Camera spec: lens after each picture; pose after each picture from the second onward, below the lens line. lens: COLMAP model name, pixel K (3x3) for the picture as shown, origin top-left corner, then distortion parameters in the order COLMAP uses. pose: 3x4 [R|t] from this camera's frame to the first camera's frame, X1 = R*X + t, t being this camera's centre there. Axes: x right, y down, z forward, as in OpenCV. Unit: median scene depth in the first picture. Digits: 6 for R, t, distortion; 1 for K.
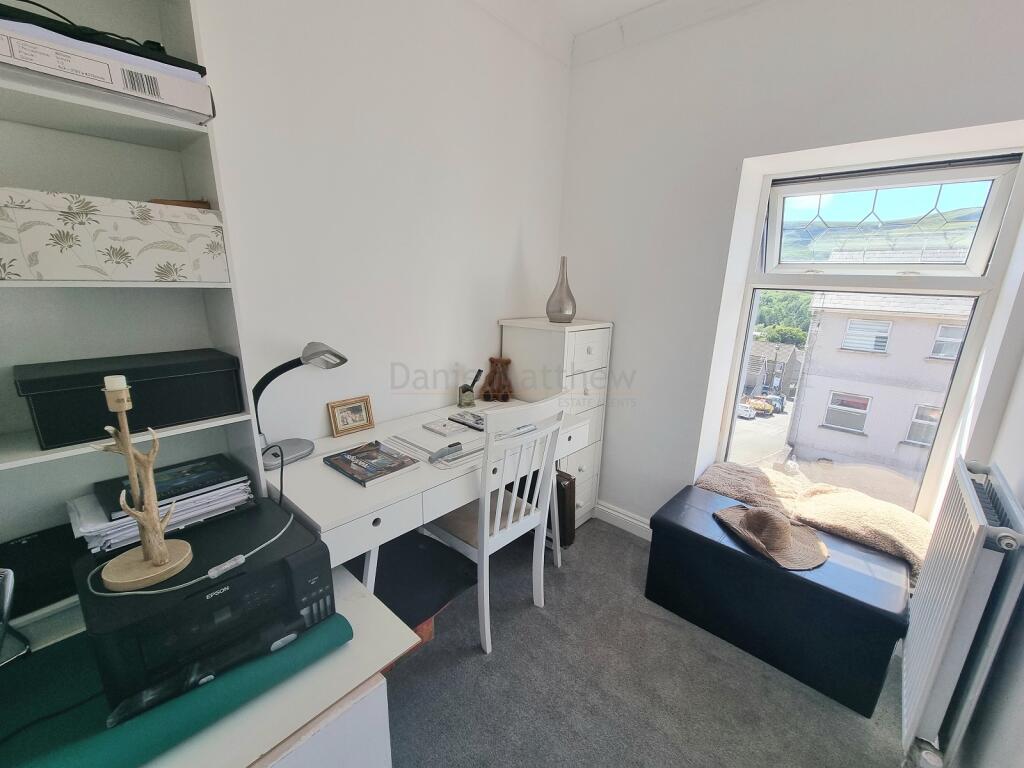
lens RADIAL K [[420.5, 0, 517.6], [0, 420.5, 394.8], [0, 0, 1]] dist [-0.002703, -0.000534]
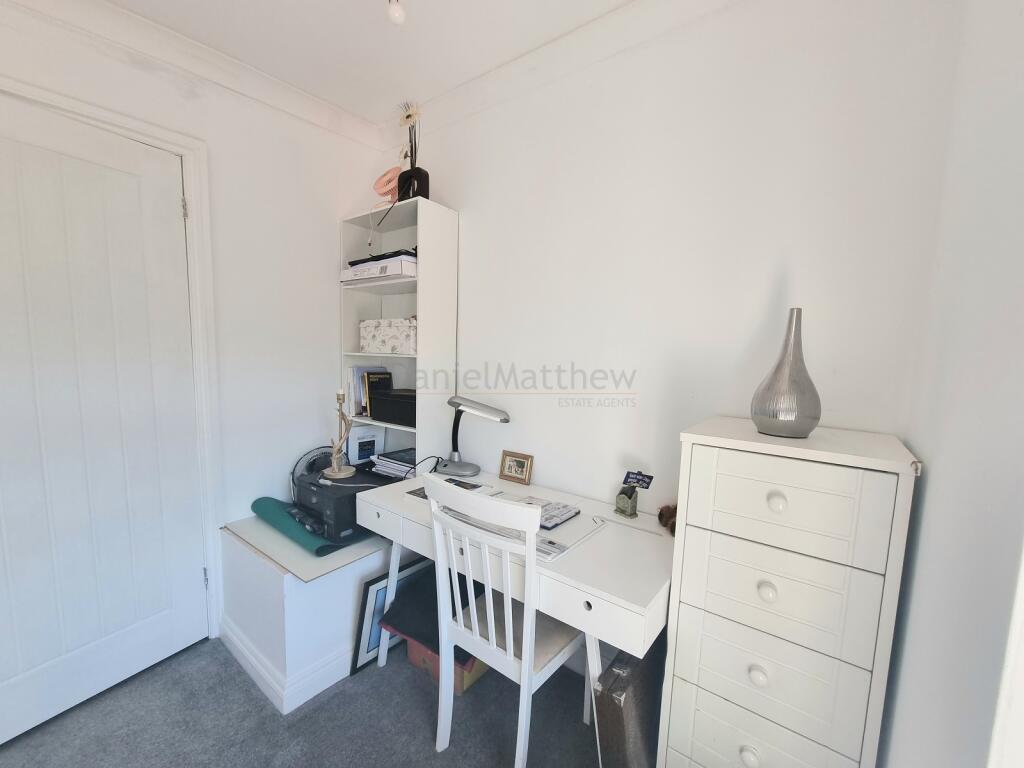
lens RADIAL K [[420.5, 0, 517.6], [0, 420.5, 394.8], [0, 0, 1]] dist [-0.002703, -0.000534]
pose [[0.074707, 0.072789, -0.994545, 1.347967], [-0.281886, 0.958198, 0.048955, -0.360659], [0.956535, 0.276692, 0.092102, 1.497793]]
